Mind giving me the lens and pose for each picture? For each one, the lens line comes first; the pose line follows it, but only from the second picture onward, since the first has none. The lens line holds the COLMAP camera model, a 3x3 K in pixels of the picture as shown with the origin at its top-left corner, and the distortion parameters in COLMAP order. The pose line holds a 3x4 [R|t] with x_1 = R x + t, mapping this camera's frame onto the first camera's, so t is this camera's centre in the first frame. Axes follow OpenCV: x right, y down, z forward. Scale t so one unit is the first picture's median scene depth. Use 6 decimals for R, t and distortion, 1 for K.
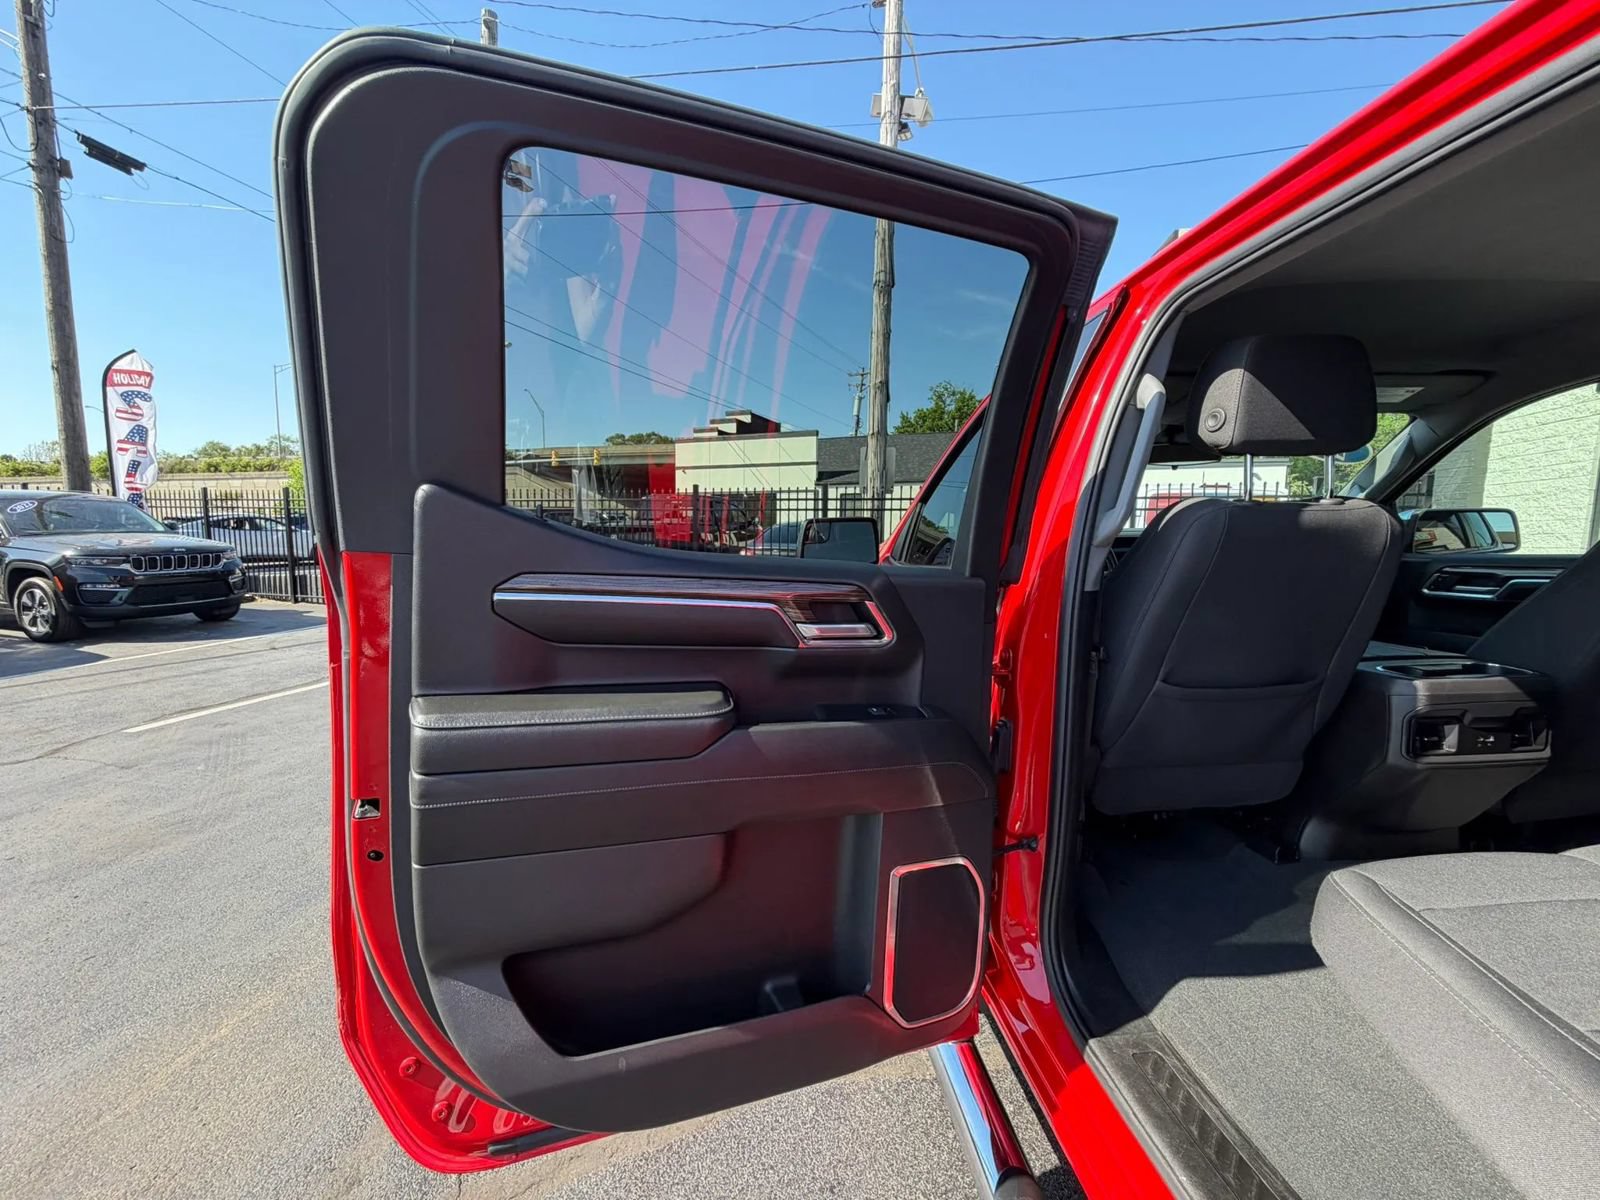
lens RADIAL K [[637.8, 0, 796.8], [0, 637.8, 599.0], [0, 0, 1]] dist [-0.000268, -0.000104]
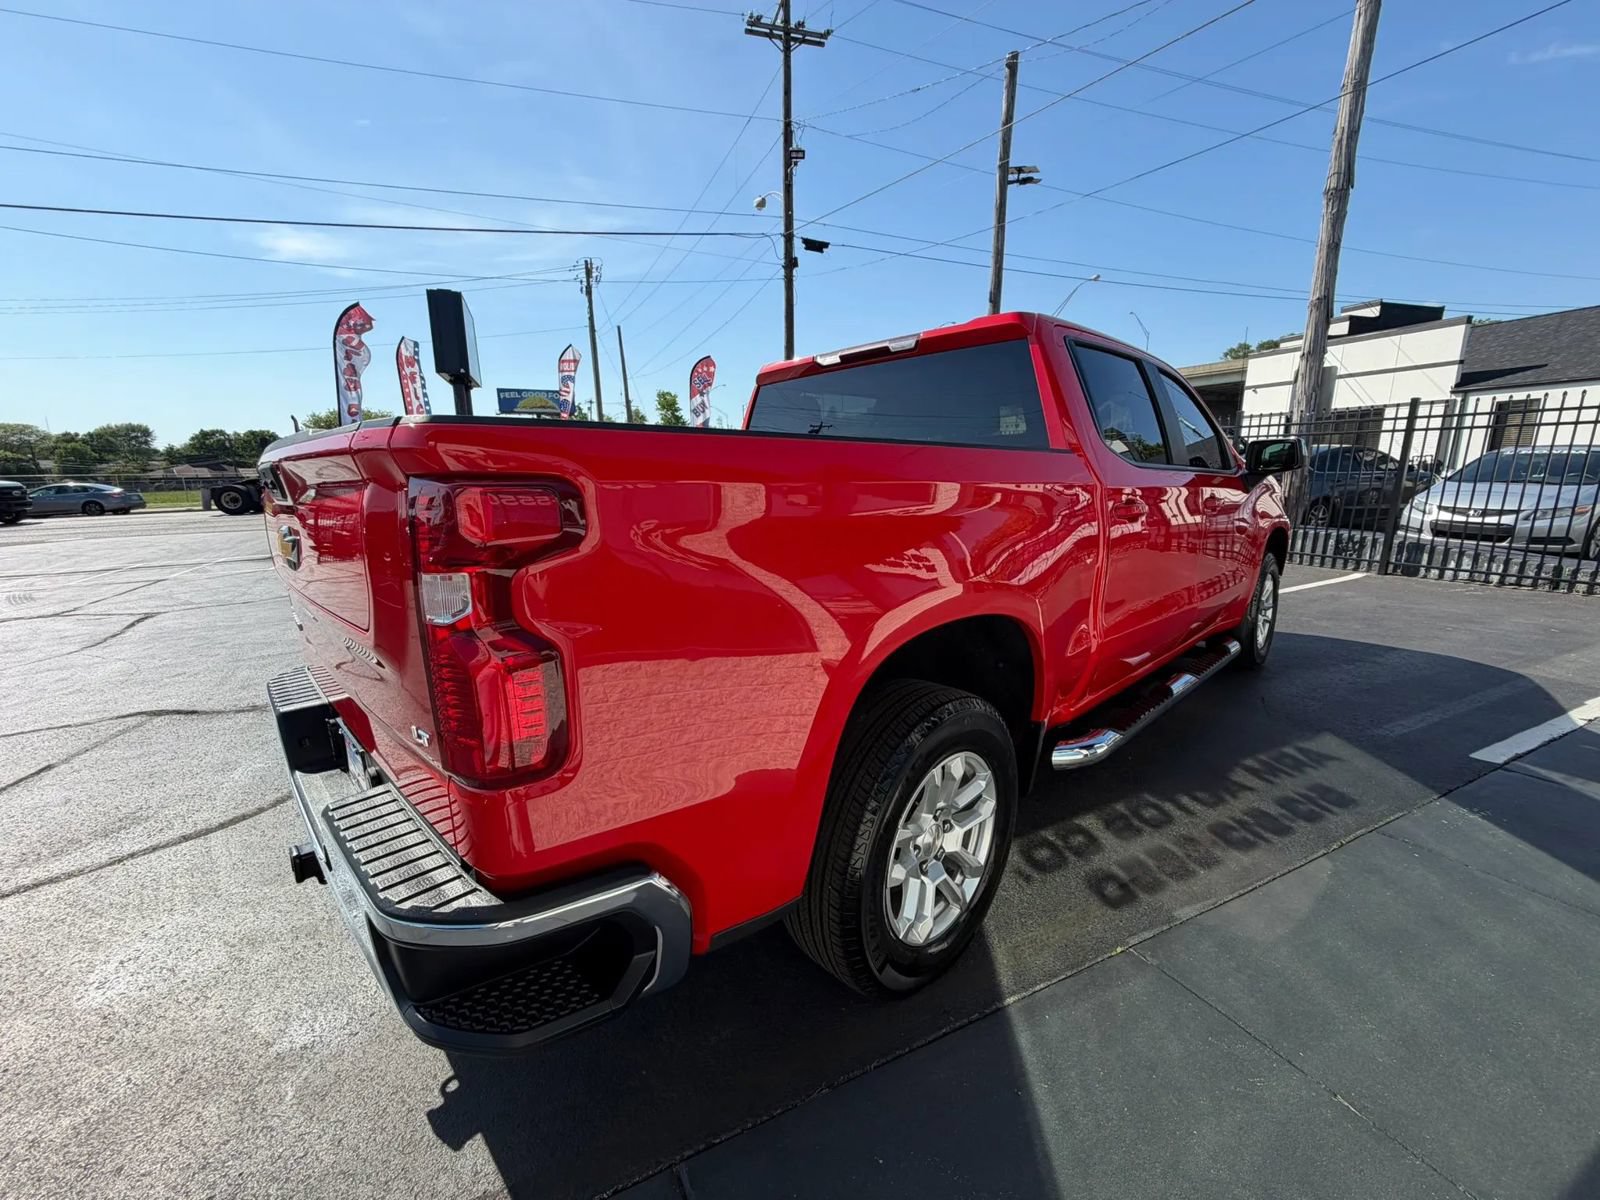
lens RADIAL K [[636.0, 0, 795.4], [0, 636.0, 597.7], [0, 0, 1]] dist [0.001203, -0.000451]
pose [[0.640565, 0.141500, -0.754754, 0.256832], [-0.063427, 0.989267, 0.131635, 0.017105], [0.765280, -0.036449, 0.642665, -0.141276]]
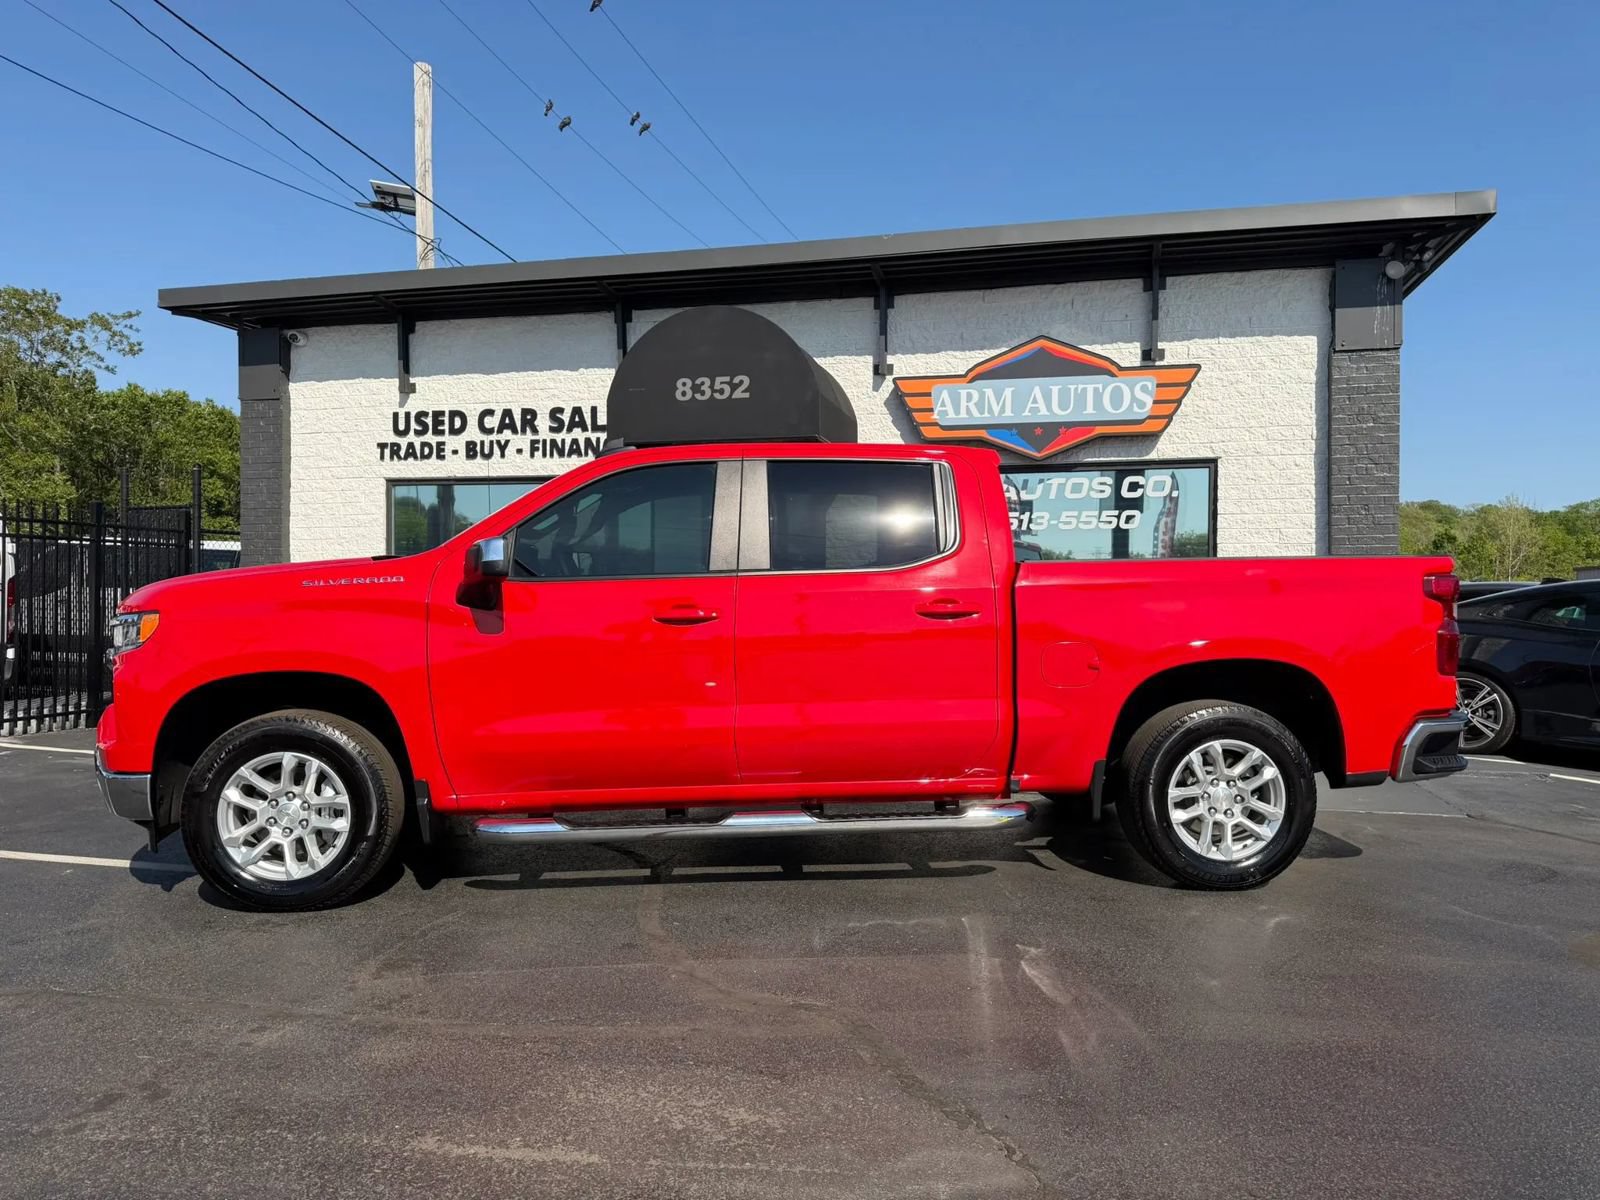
lens RADIAL K [[1117.9, 0, 804.4], [0, 1117.9, 596.2], [0, 0, 1]] dist [0.189698, -0.429643]
pose [[-0.003493, -0.000570, 0.999994, -0.320855], [0.097662, 0.995219, 0.000909, 0.005265], [-0.995213, 0.097665, -0.003420, 0.076374]]
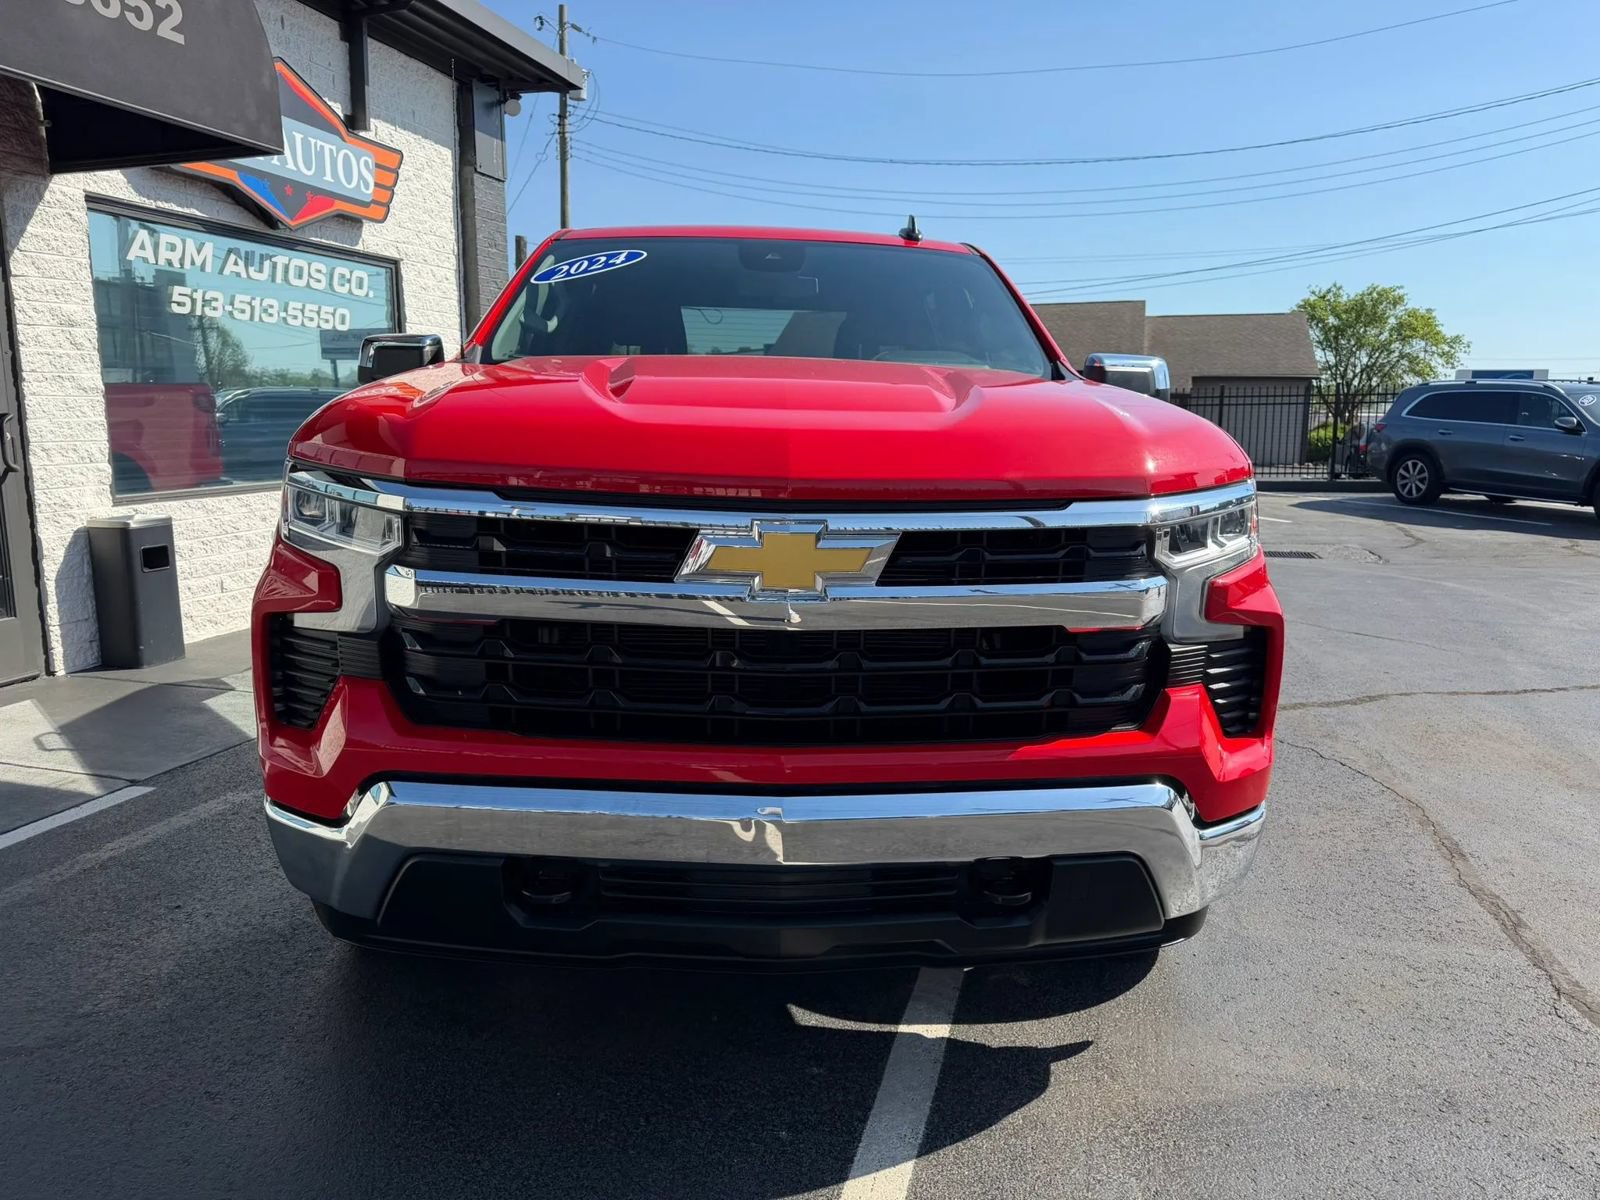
lens RADIAL K [[1132.2, 0, 800.7], [0, 1132.2, 609.8], [0, 0, 1]] dist [0.005174, -0.019323]
pose [[-0.999650, -0.012841, 0.023134, 0.080671], [-0.006038, 0.961978, 0.273060, -0.034602], [-0.025761, 0.272825, -0.961719, 0.436674]]
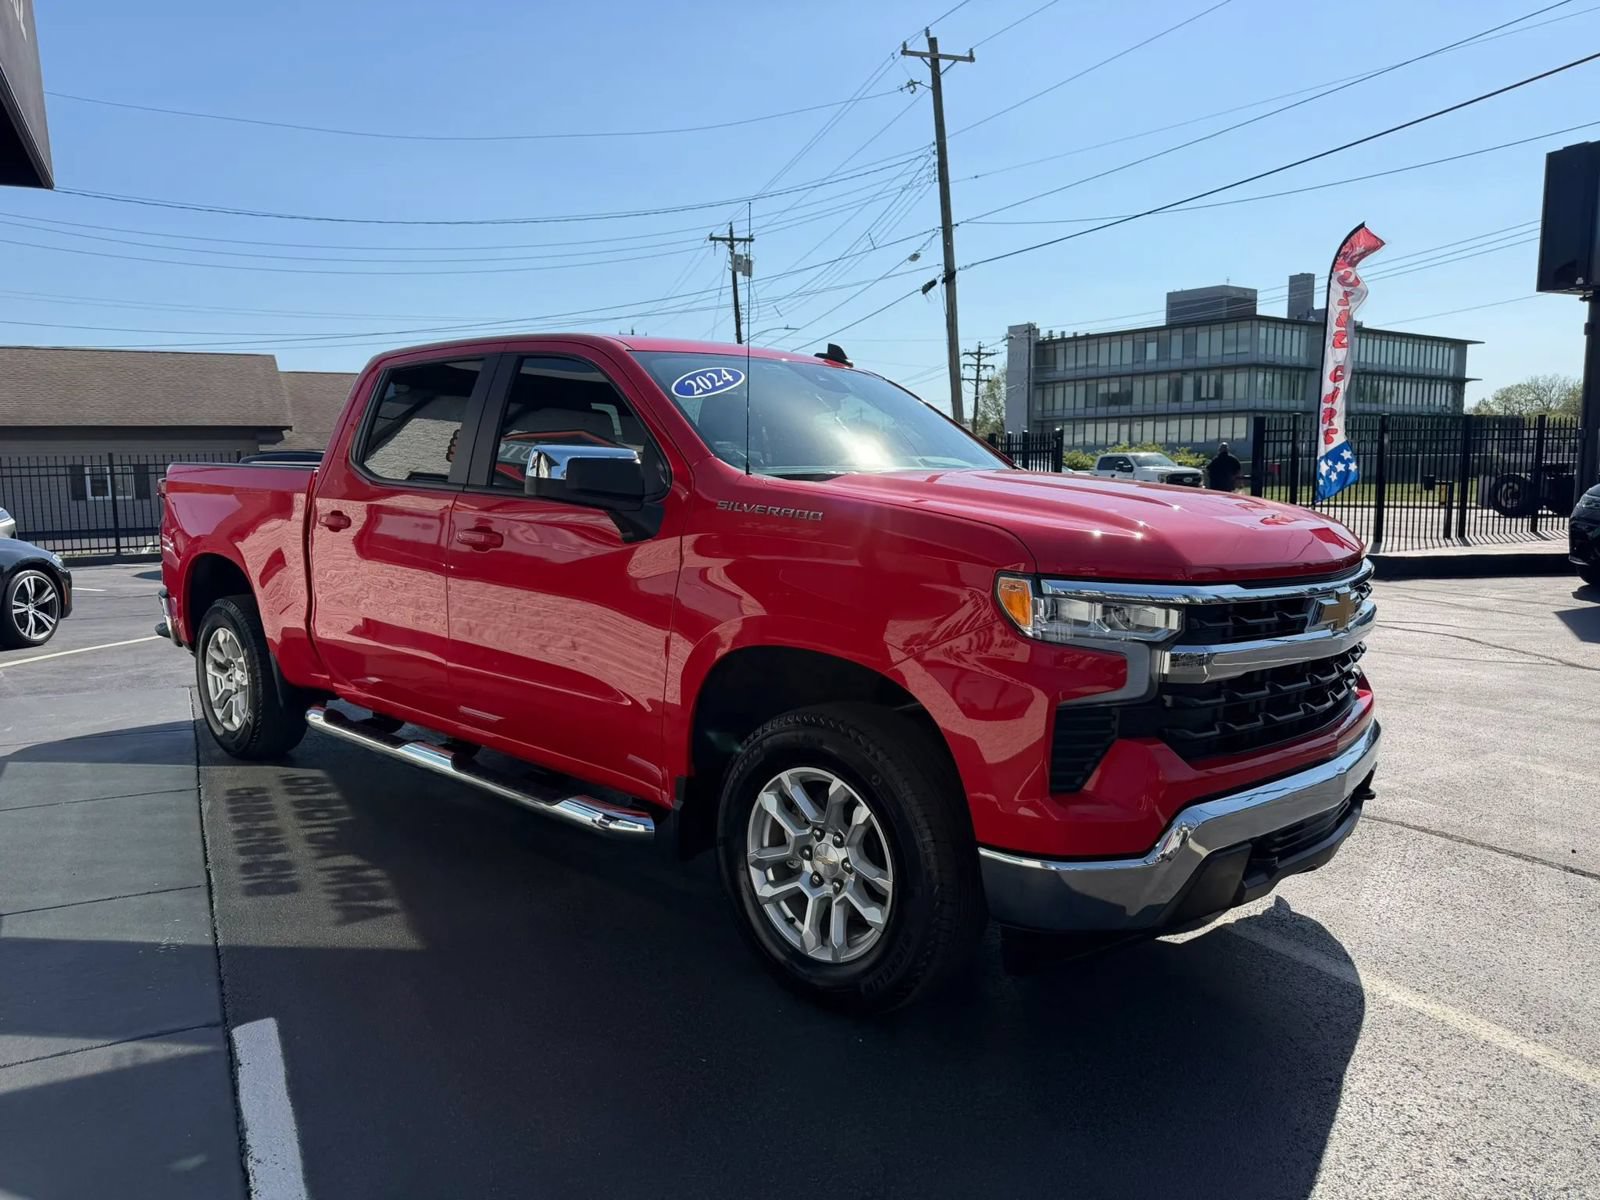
lens RADIAL K [[1126.7, 0, 789.1], [0, 1126.7, 592.4], [0, 0, 1]] dist [0.084973, -0.137673]
pose [[-0.731979, 0.079504, -0.676673, 0.316868], [-0.065174, 0.980443, 0.185696, -0.042255], [0.678203, 0.180027, -0.712482, 0.391614]]
